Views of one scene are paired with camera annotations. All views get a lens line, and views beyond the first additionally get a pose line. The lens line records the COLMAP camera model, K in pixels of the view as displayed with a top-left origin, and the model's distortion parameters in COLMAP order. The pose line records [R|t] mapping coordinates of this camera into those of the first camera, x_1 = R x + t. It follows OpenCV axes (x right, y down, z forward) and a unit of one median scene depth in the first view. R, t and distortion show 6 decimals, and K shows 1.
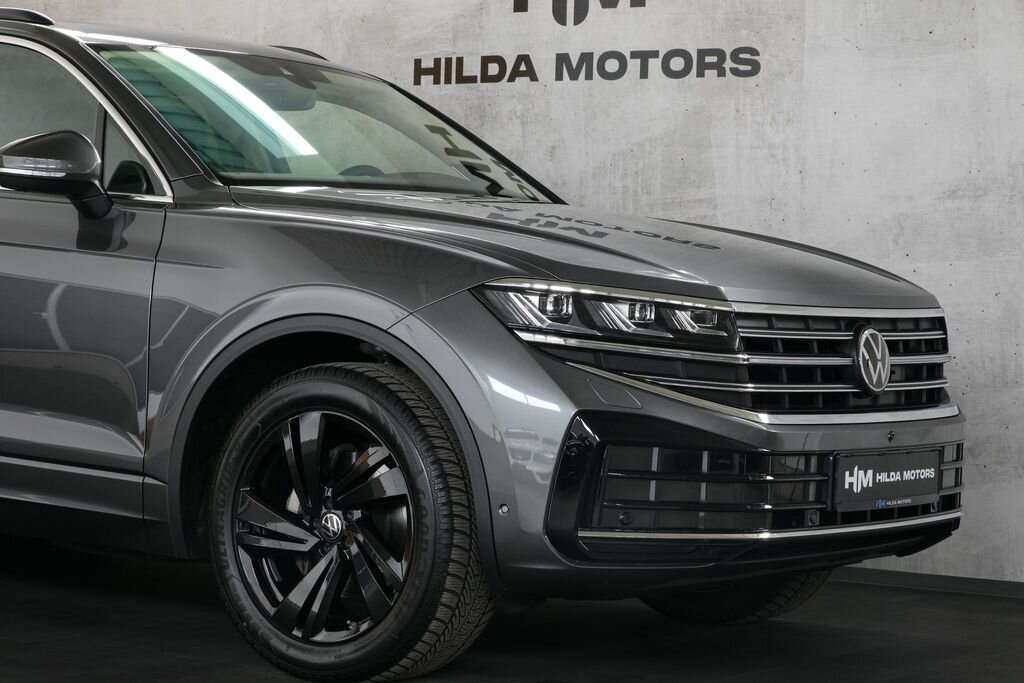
lens RADIAL K [[2479.6, 0, 512.0], [0, 2479.6, 341.5], [0, 0, 1]] dist [-0.099584, 0.252947]
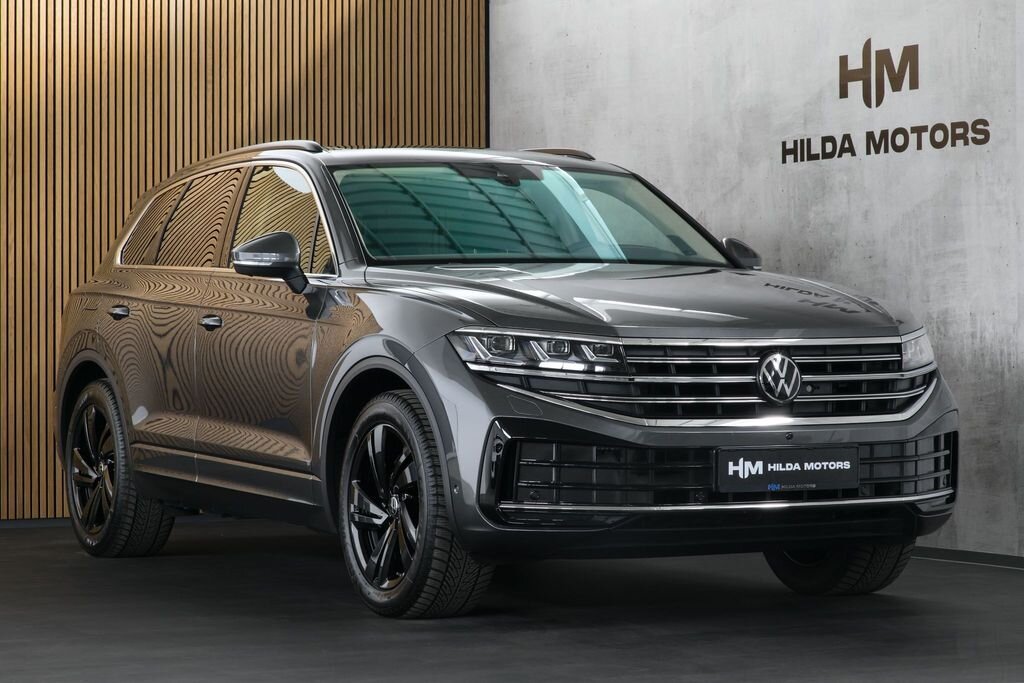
lens RADIAL K [[2684.3, 0, 512.0], [0, 2684.3, 341.5], [0, 0, 1]] dist [-0.118752, -0.769395]
pose [[0.898837, -0.034084, -0.436955, 0.444659], [0.023321, 0.999279, -0.029974, 0.019052], [0.437662, 0.016751, 0.898984, -0.232921]]
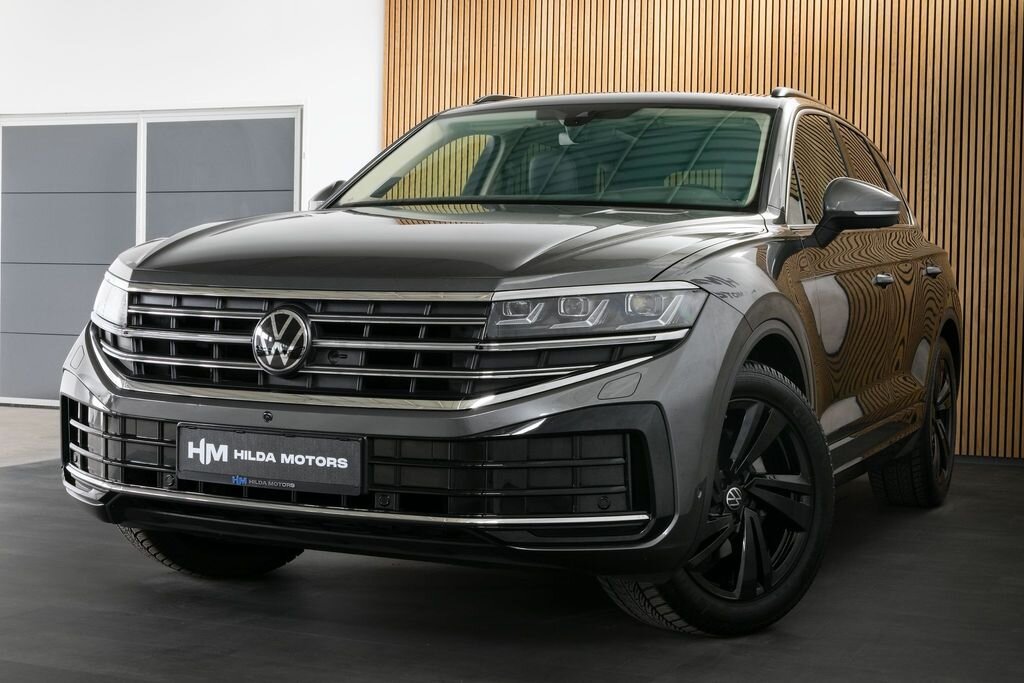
lens RADIAL K [[1521.9, 0, 512.0], [0, 1521.9, 341.5], [0, 0, 1]] dist [-0.026651, -0.019775]
pose [[0.206205, 0.013789, -0.978412, 0.537777], [-0.034607, 0.999378, 0.006791, 0.000236], [0.977897, 0.032459, 0.206554, 0.671788]]
